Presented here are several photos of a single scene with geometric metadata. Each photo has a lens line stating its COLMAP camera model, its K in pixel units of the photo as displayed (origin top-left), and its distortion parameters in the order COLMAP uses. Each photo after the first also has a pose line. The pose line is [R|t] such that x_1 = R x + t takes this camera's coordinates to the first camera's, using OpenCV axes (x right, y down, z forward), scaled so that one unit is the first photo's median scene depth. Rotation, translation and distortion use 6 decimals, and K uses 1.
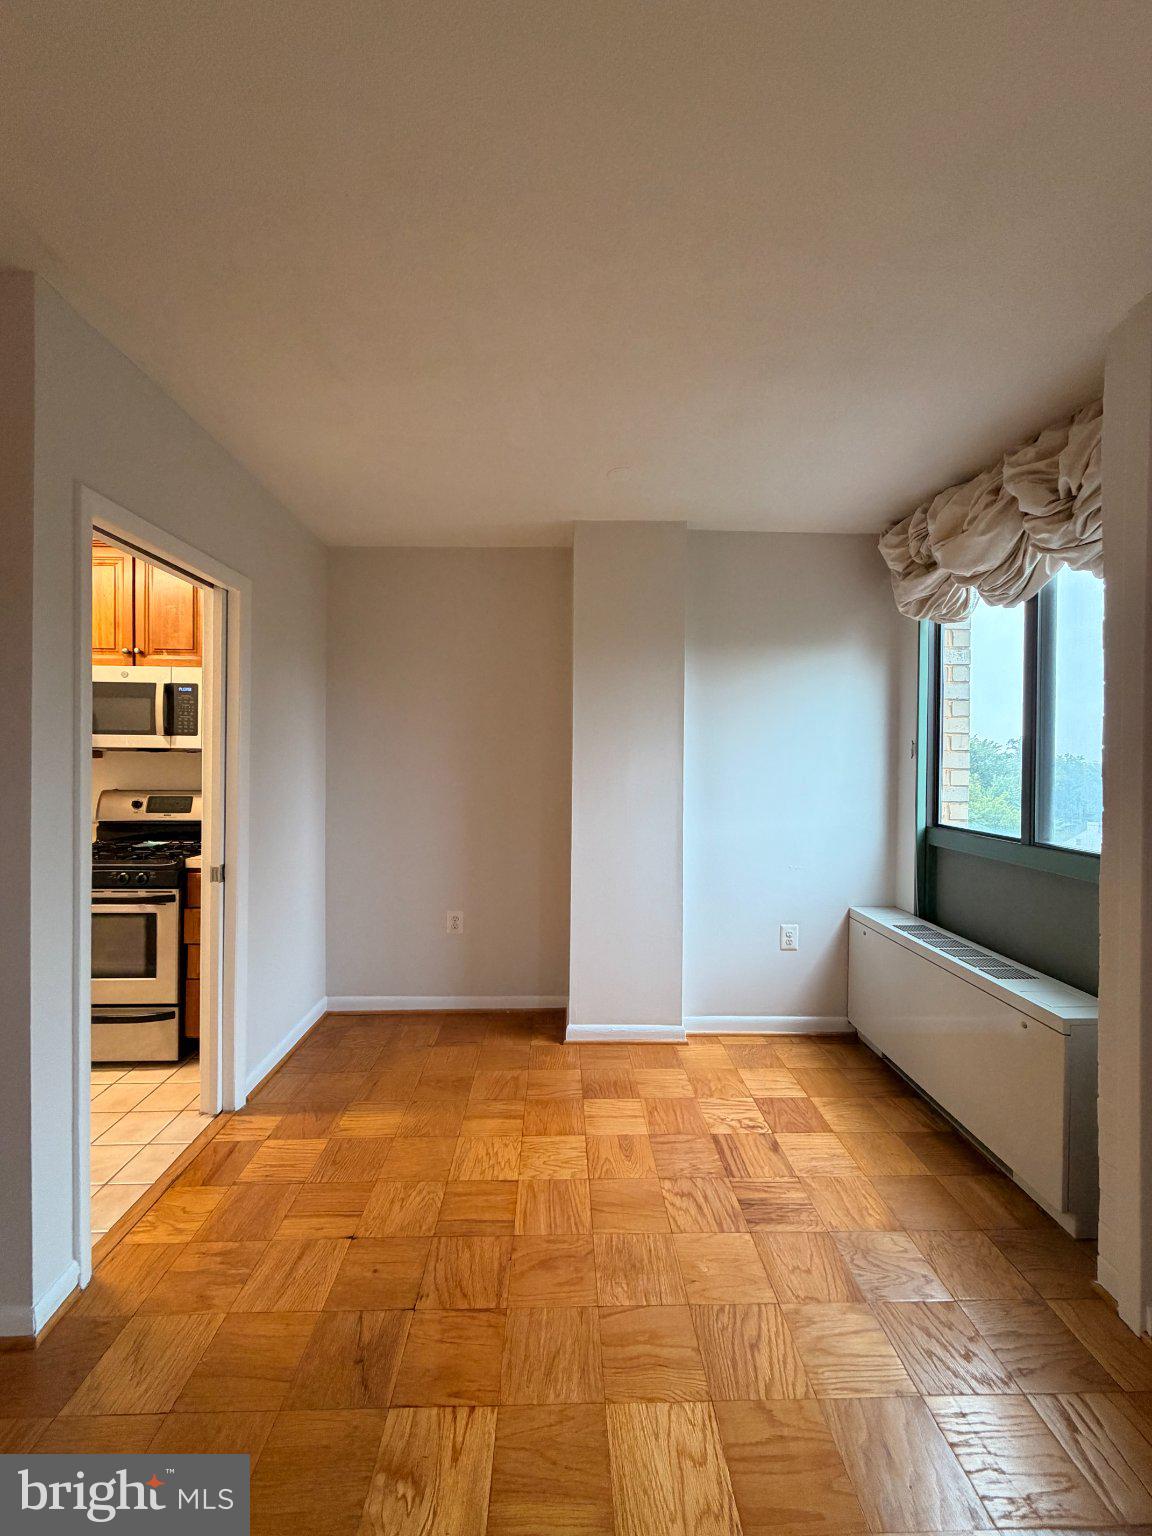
lens RADIAL K [[615.0, 0, 579.7], [0, 615.0, 767.9], [0, 0, 1]] dist [-0.003598, -0.000275]
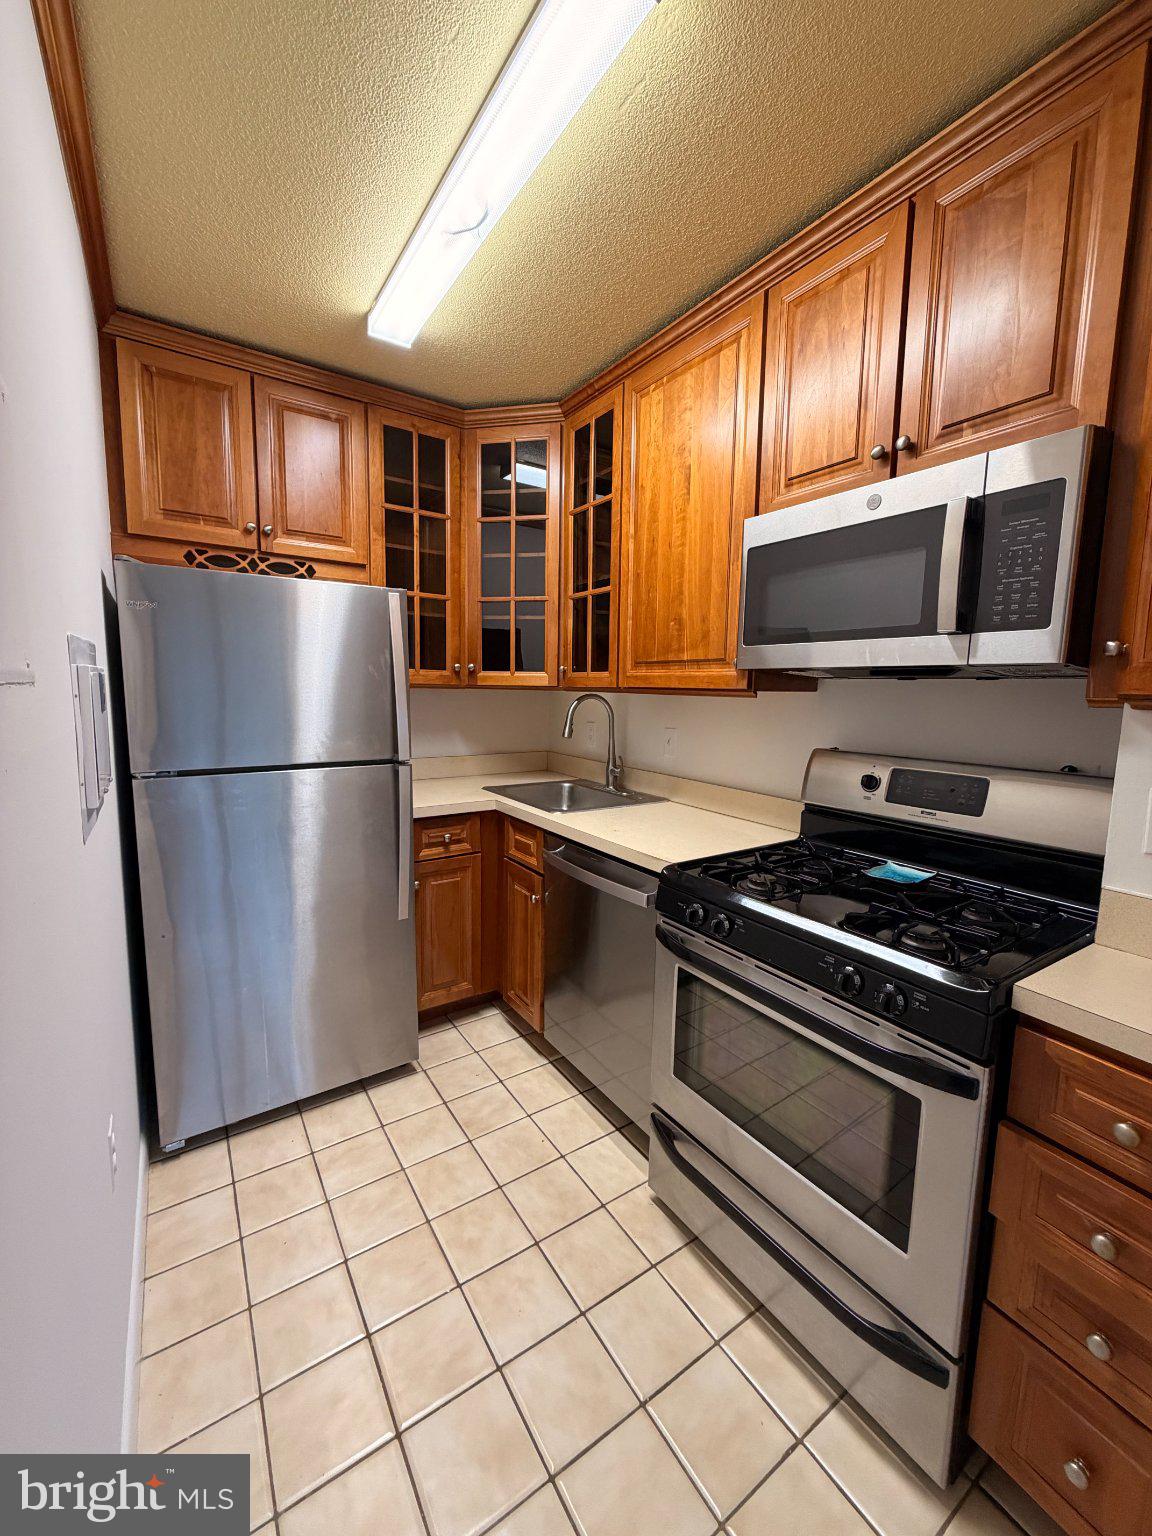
lens RADIAL K [[615.0, 0, 582.6], [0, 615.0, 769.6], [0, 0, 1]] dist [-0.003598, -0.000275]
pose [[0.528160, 0.101174, -0.843096, -0.453082], [-0.015579, 0.993864, 0.109507, -0.004414], [0.849002, -0.044703, 0.526495, 0.571271]]
